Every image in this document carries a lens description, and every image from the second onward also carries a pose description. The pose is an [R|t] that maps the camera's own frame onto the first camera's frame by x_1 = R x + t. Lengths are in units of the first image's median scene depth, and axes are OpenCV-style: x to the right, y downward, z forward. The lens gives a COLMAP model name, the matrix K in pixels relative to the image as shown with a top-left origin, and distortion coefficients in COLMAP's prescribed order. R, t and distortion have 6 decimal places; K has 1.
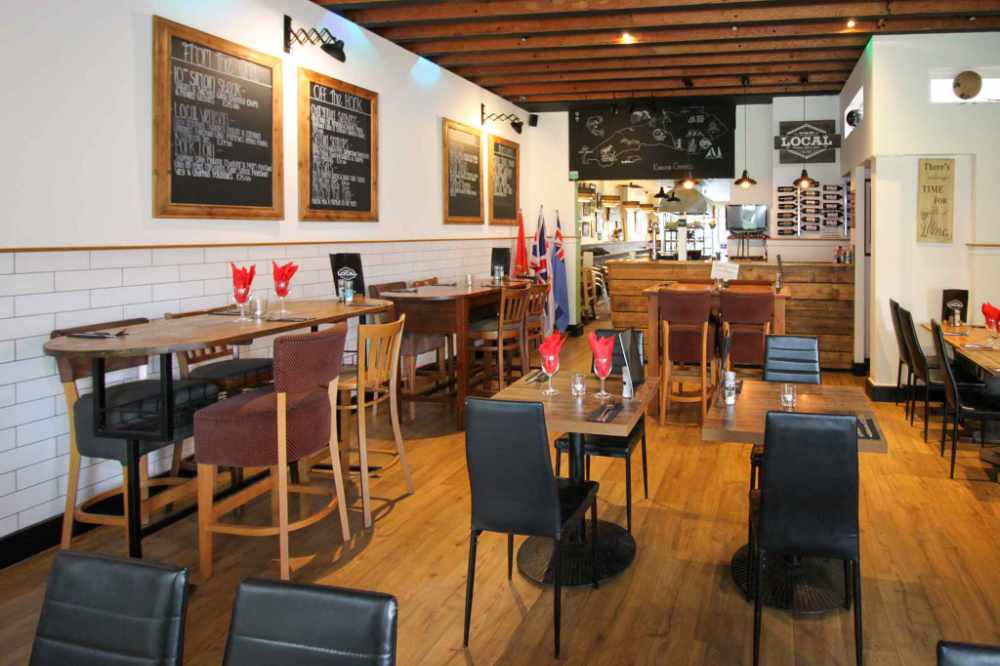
lens RADIAL K [[529.4, 0, 499.8], [0, 529.4, 236.9], [0, 0, 1]] dist [-0.000190, -0.000622]
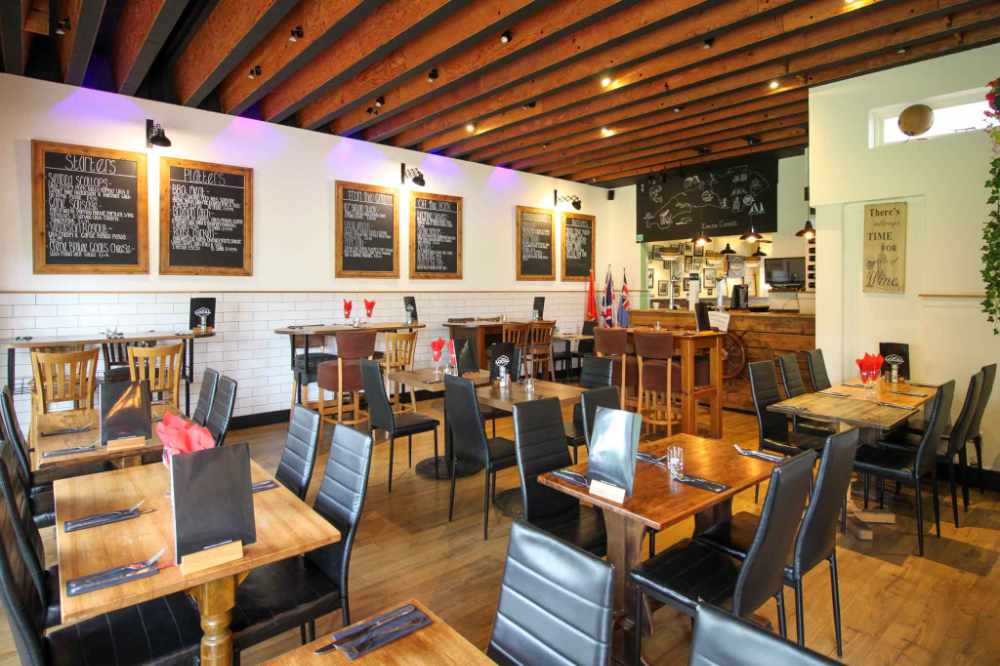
lens RADIAL K [[558.0, 0, 505.2], [0, 558.0, 294.2], [0, 0, 1]] dist [0.024886, 0.000279]
pose [[0.770039, 0.003686, -0.637986, 0.930360], [-0.010542, 0.999920, -0.006947, 0.026251], [0.637910, 0.012076, 0.770016, -0.192486]]
